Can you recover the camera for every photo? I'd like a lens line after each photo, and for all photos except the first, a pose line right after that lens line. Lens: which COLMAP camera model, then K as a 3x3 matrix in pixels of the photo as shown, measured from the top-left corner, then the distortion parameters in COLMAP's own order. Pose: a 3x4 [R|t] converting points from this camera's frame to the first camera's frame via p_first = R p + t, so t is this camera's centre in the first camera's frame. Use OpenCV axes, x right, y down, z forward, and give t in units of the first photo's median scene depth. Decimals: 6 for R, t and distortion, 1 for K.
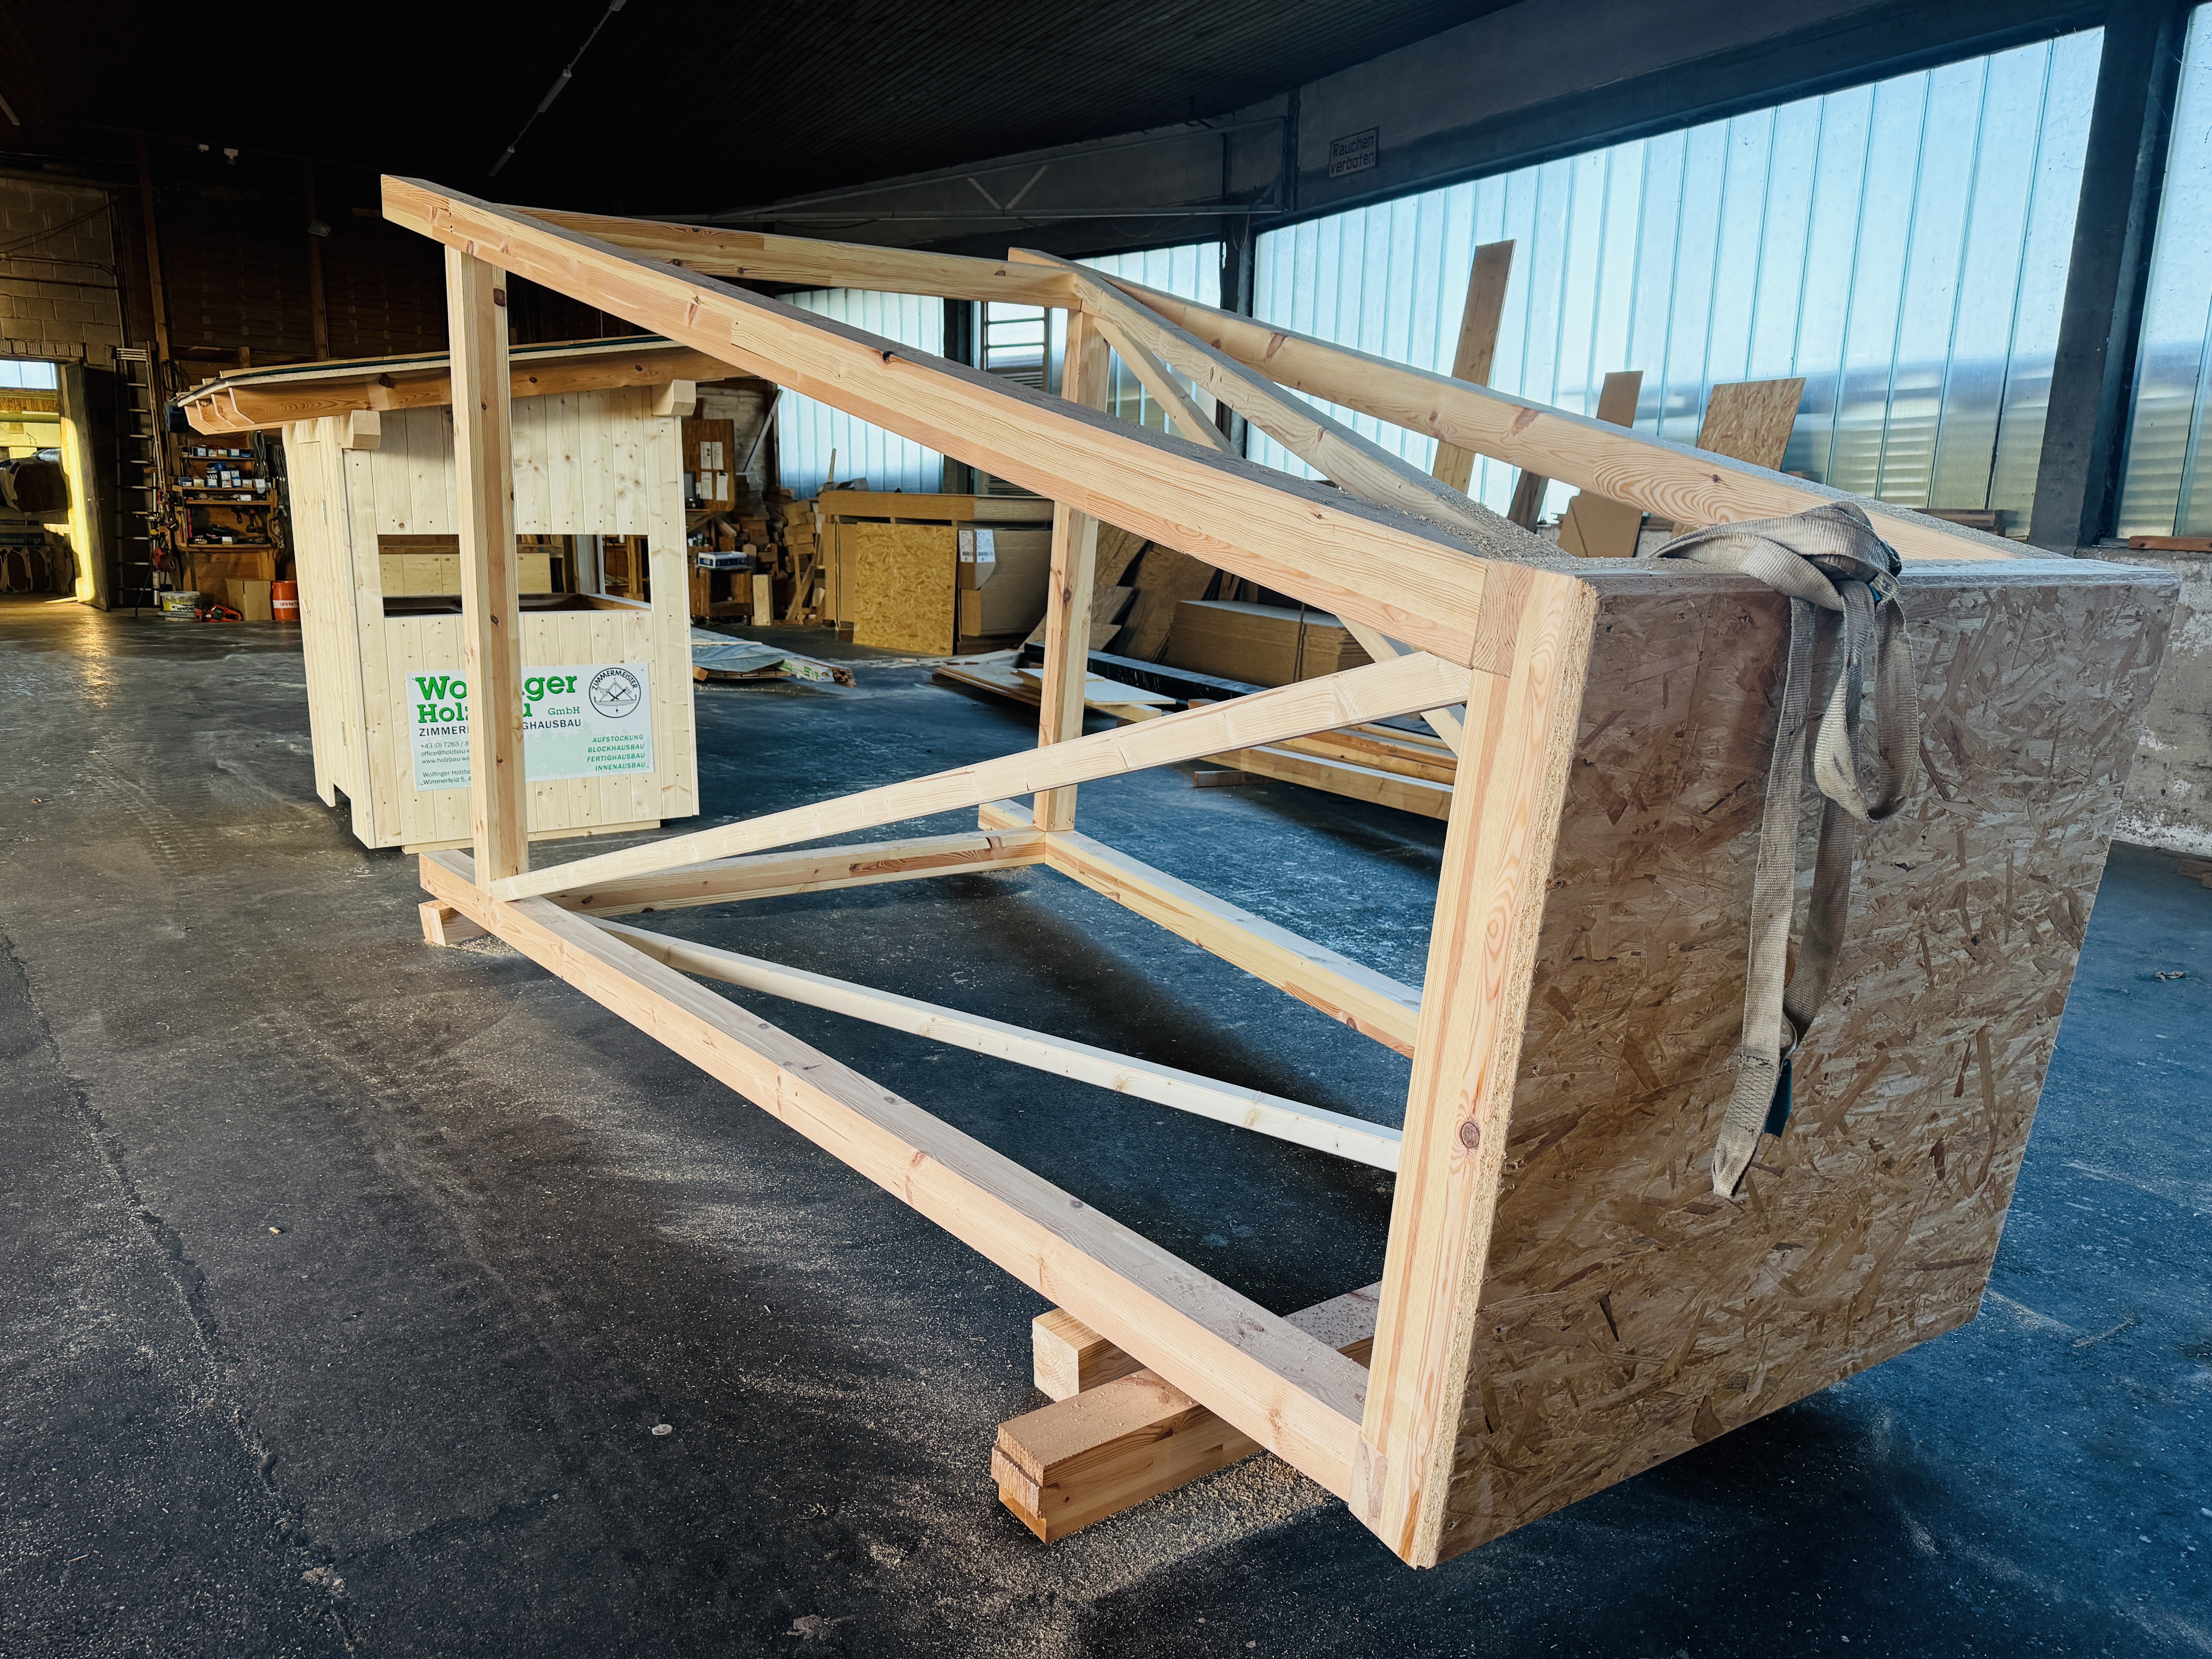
lens RADIAL K [[1551.5, 0, 1133.2], [0, 1551.5, 861.1], [0, 0, 1]] dist [0.029880, -0.070965]
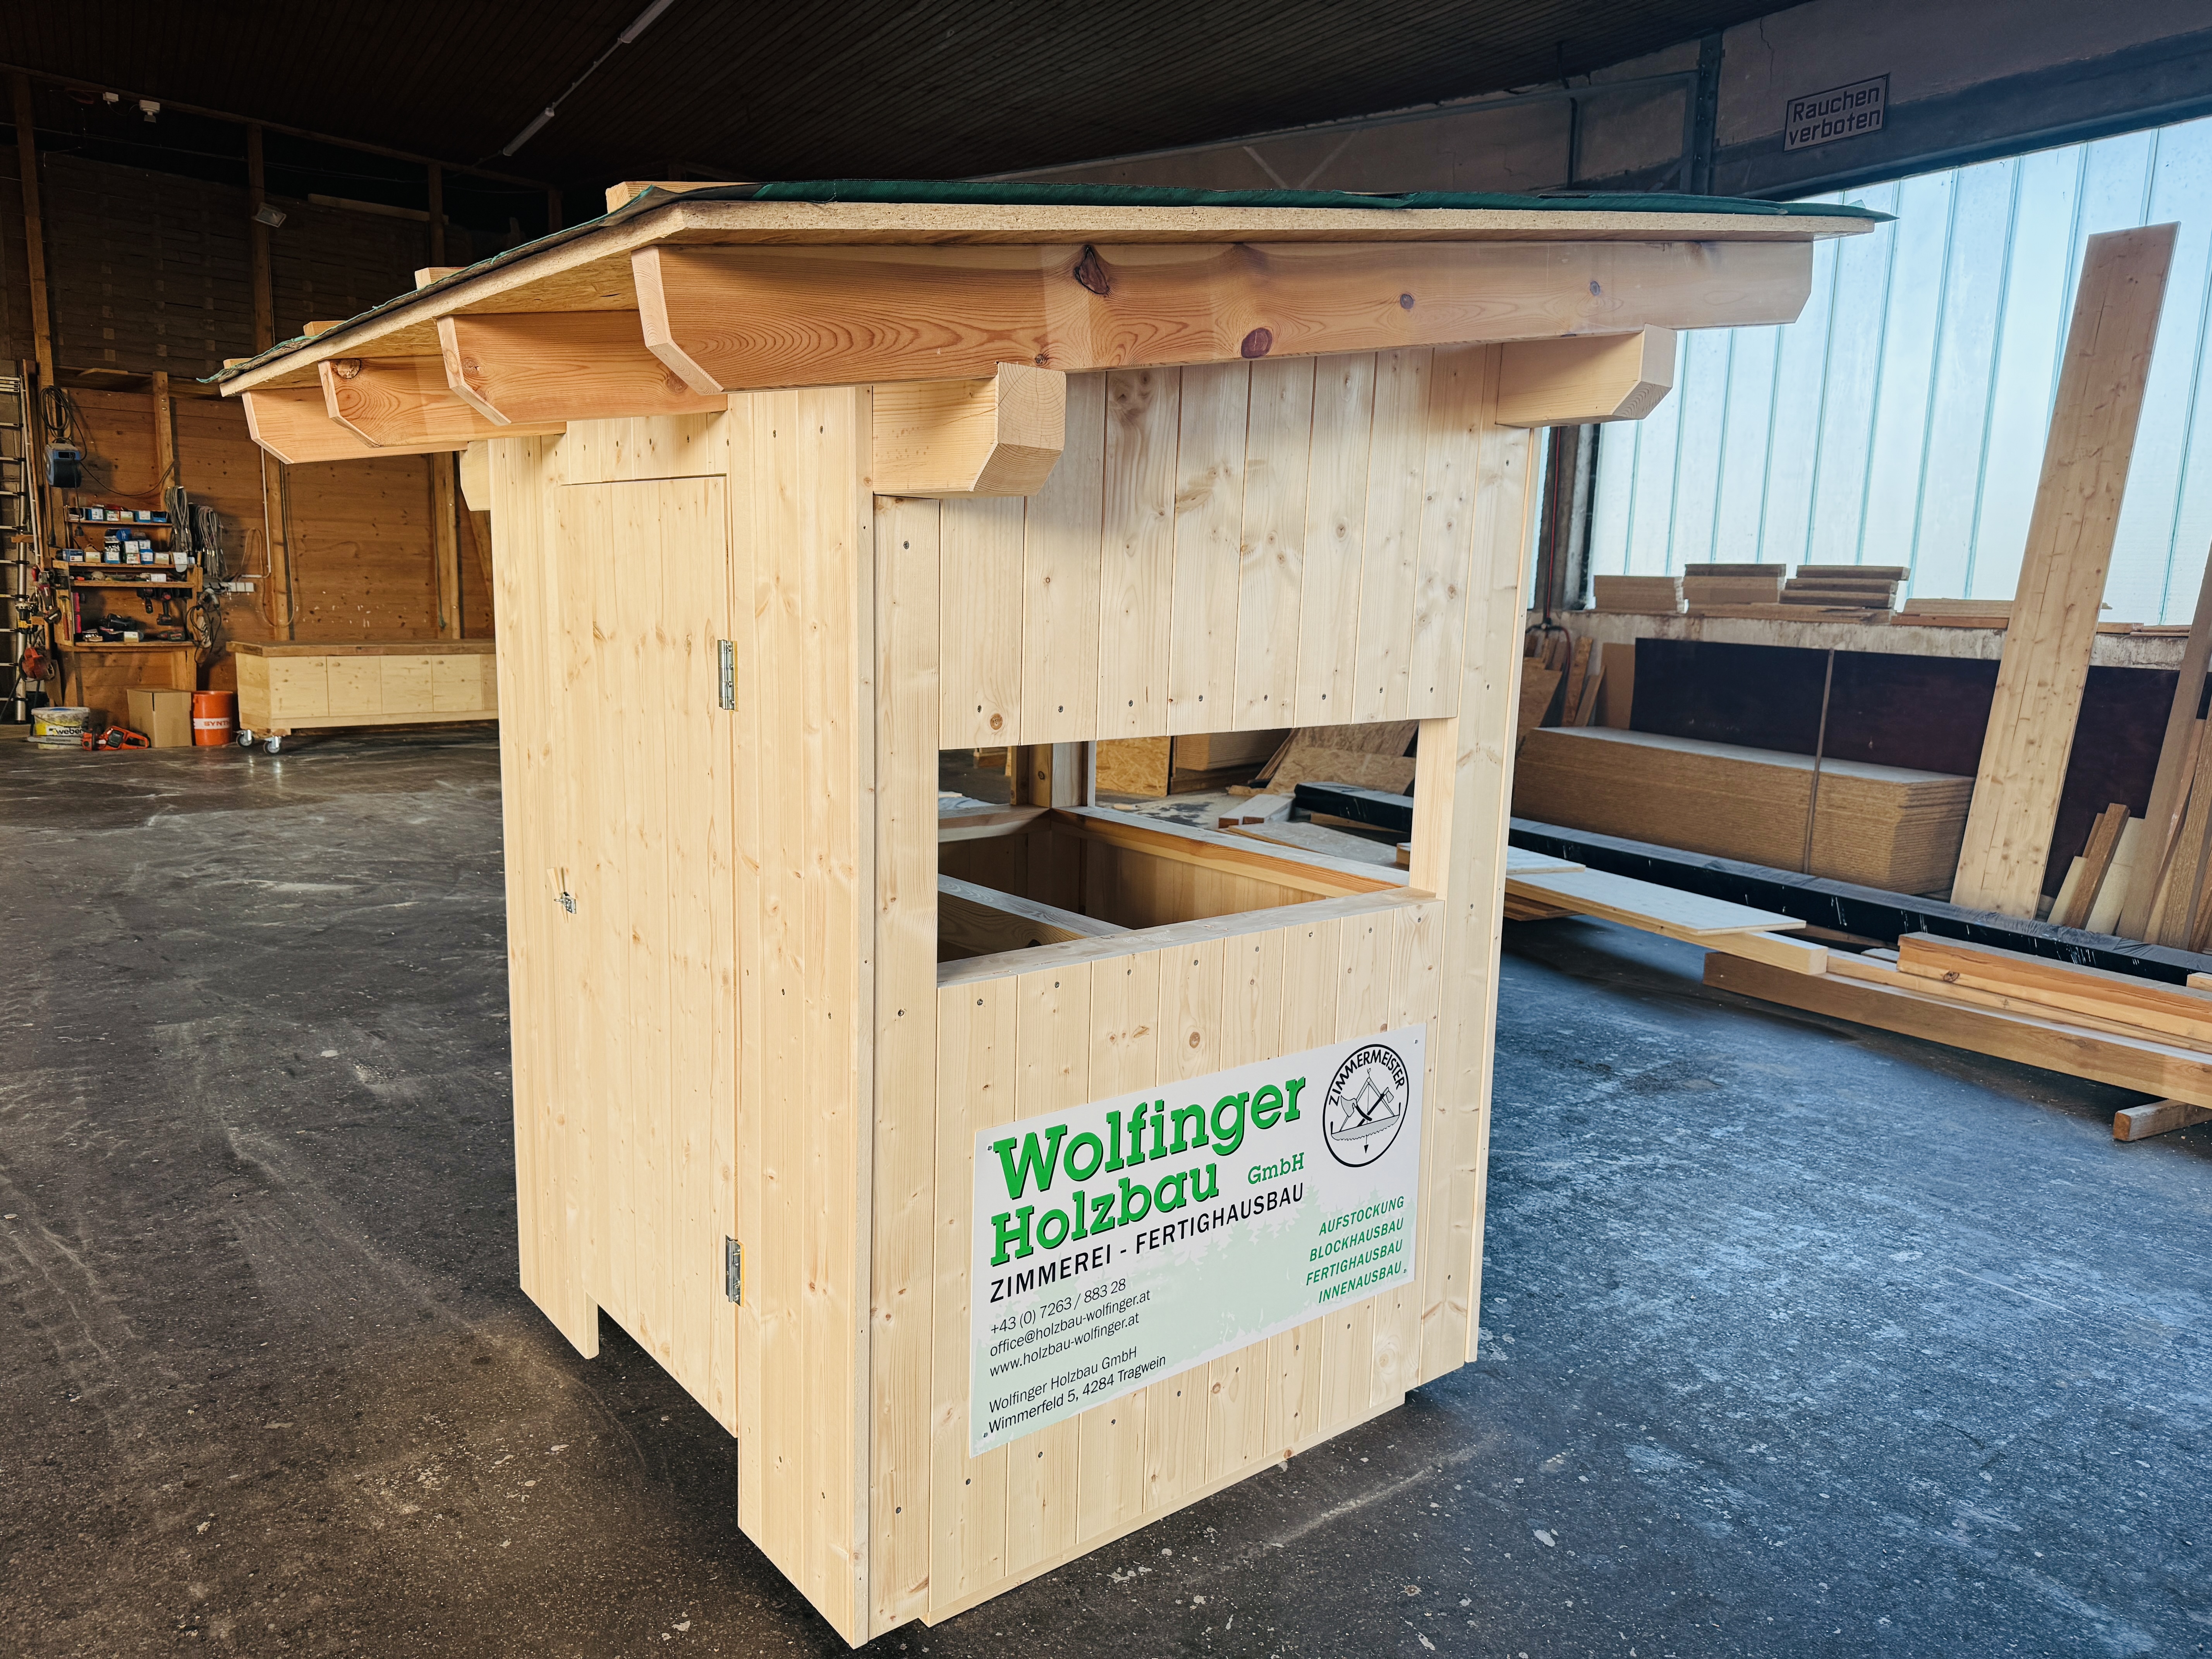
lens RADIAL K [[1570.8, 0, 1106.0], [0, 1570.8, 829.5], [0, 0, 1]] dist [-0.016042, -0.002505]
pose [[0.997544, -0.005886, 0.069795, -0.208097], [0.010400, 0.997865, -0.064483, -0.074760], [-0.069266, 0.065050, 0.995475, 0.289794]]
